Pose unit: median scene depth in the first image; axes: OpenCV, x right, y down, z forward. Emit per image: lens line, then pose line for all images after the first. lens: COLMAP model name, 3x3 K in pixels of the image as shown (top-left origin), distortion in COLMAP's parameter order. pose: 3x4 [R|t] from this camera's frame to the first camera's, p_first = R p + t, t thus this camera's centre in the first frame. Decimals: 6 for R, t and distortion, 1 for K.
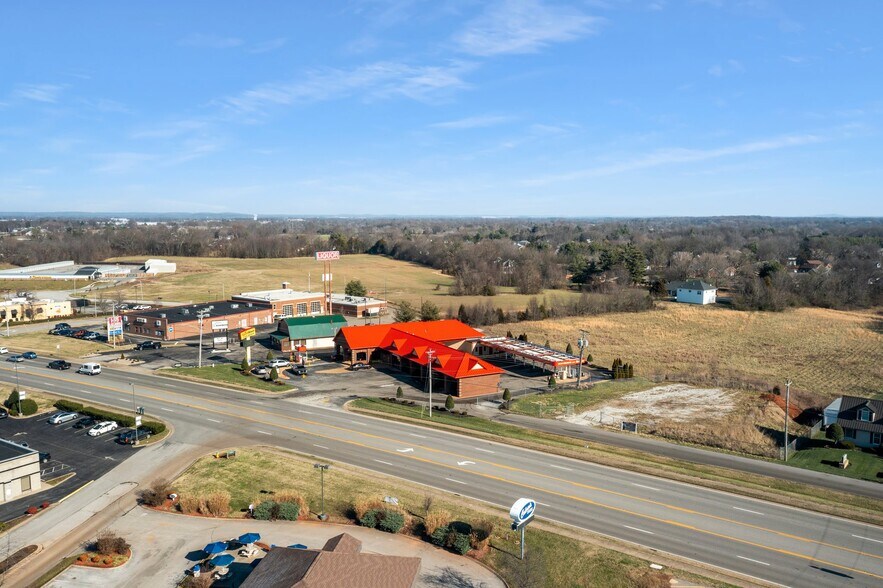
lens RADIAL K [[689.4, 0, 437.4], [0, 689.4, 294.3], [0, 0, 1]] dist [-0.012813, 0.001821]
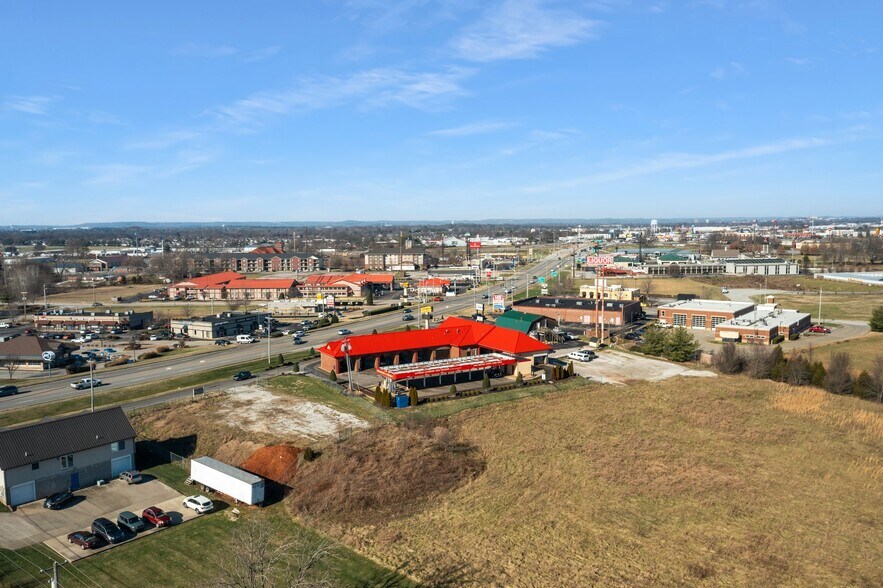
lens RADIAL K [[689.4, 0, 433.6], [0, 689.4, 287.6], [0, 0, 1]] dist [-0.012813, 0.001821]
pose [[0.040730, 0.088298, -0.995261, 0.781624], [-0.096736, 0.991757, 0.084028, -0.072428], [0.994476, 0.092855, 0.048936, 0.690910]]
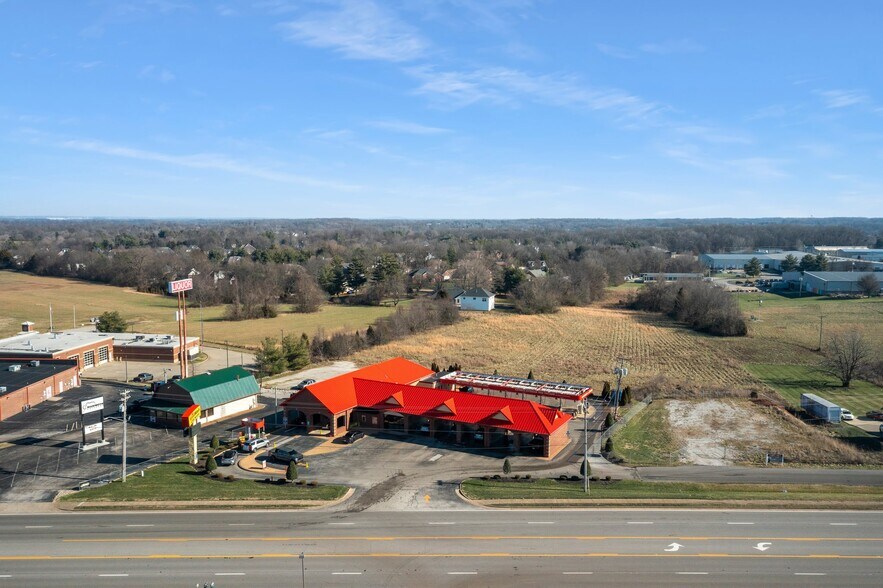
lens RADIAL K [[689.4, 0, 441.7], [0, 689.4, 288.4], [0, 0, 1]] dist [-0.012813, 0.001821]
pose [[0.834202, -0.053164, 0.548891, -0.315746], [0.059125, 0.998227, 0.006828, -0.039776], [-0.548281, 0.026757, 0.835866, 0.231123]]
